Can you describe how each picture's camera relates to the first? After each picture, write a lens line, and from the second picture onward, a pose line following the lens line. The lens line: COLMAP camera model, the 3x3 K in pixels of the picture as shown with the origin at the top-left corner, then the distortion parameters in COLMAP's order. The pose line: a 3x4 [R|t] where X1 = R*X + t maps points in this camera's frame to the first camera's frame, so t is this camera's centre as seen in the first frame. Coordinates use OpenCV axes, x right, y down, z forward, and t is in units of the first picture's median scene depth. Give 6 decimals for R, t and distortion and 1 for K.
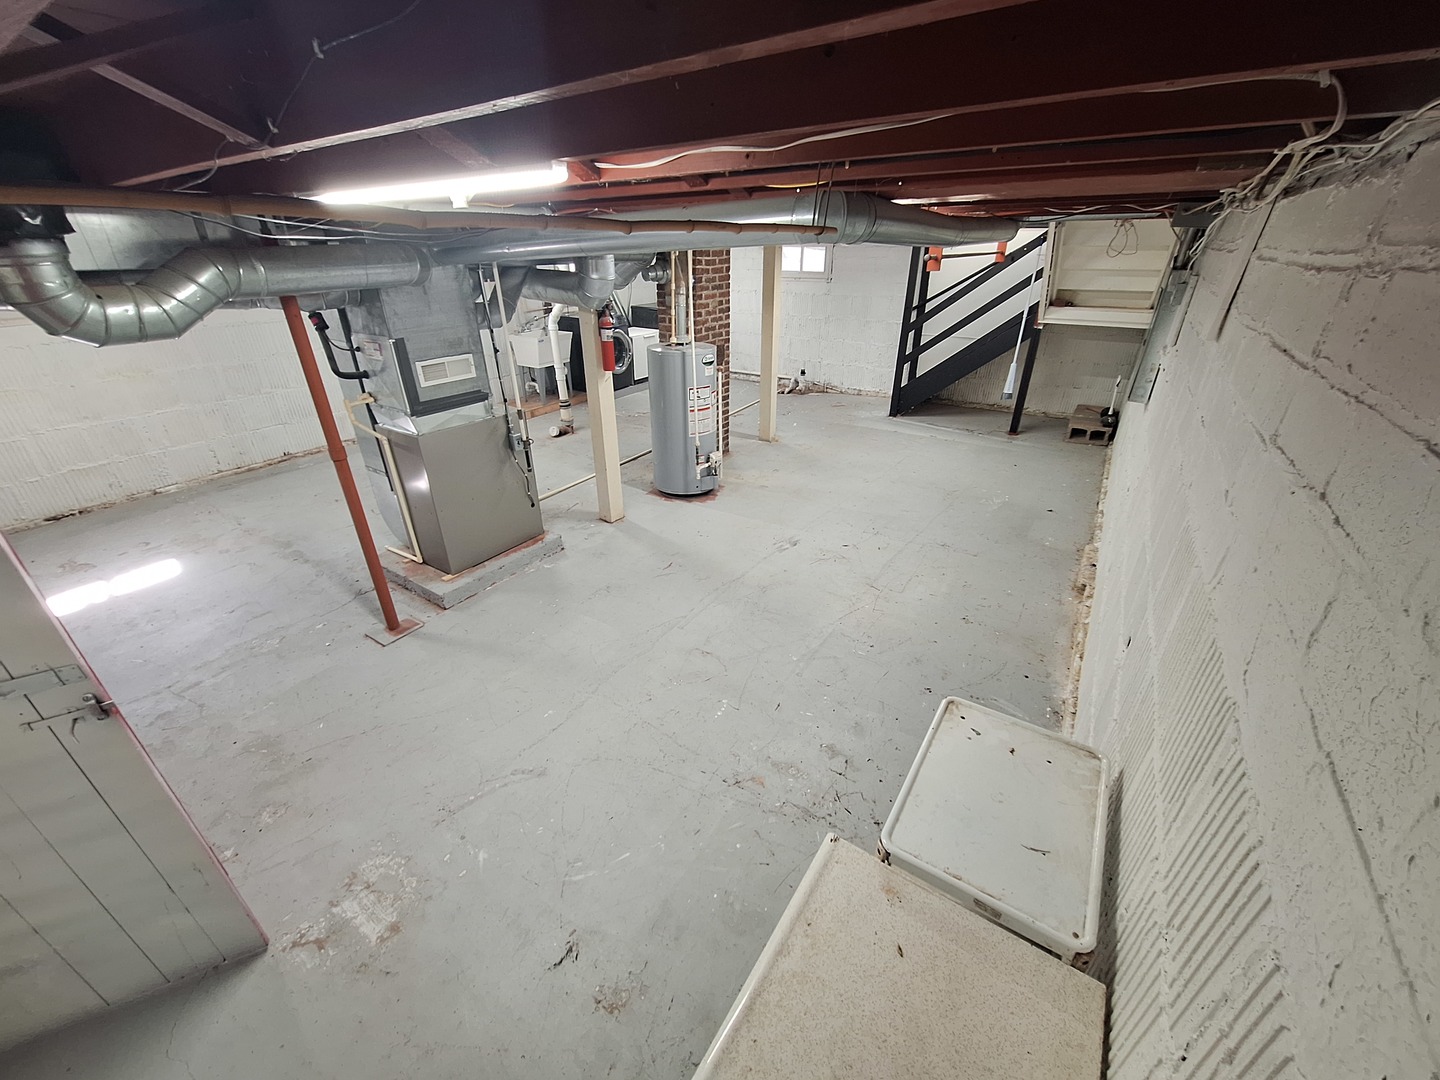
lens RADIAL K [[565.4, 0, 722.5], [0, 565.4, 537.1], [0, 0, 1]] dist [-0.007211, 0.001430]
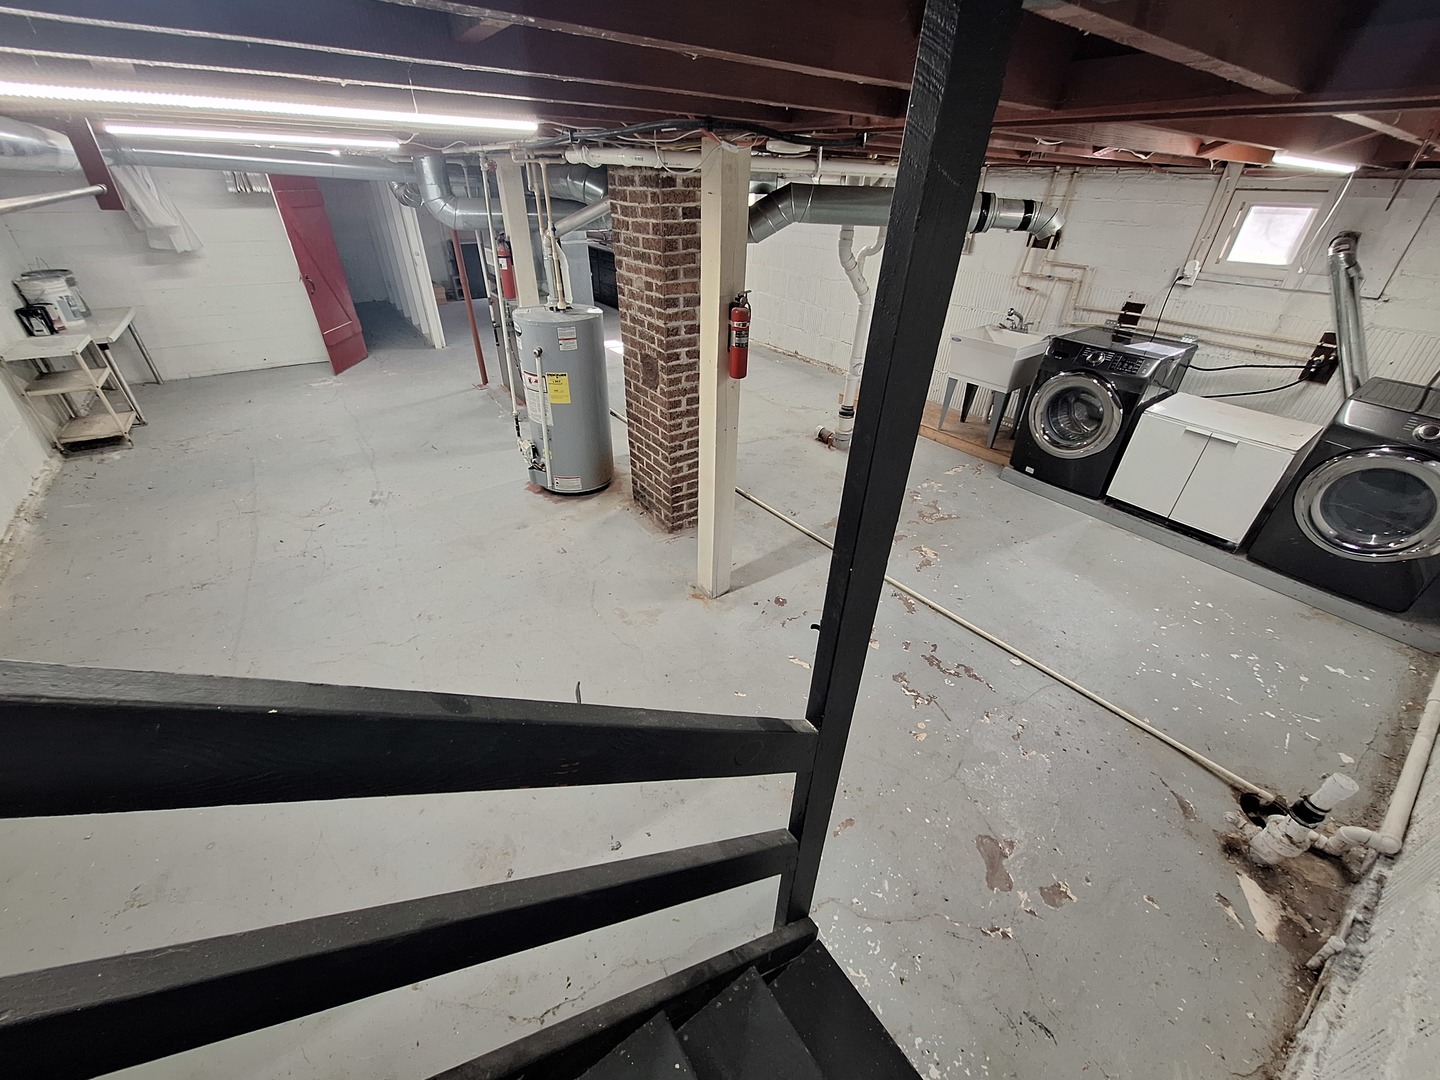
lens RADIAL K [[565.4, 0, 725.6], [0, 565.4, 539.6], [0, 0, 1]] dist [-0.007211, 0.001430]
pose [[-0.347979, 0.499941, -0.793076, 0.579608], [-0.457814, 0.647603, 0.609112, -0.656103], [0.818118, 0.575039, 0.003528, 1.250318]]
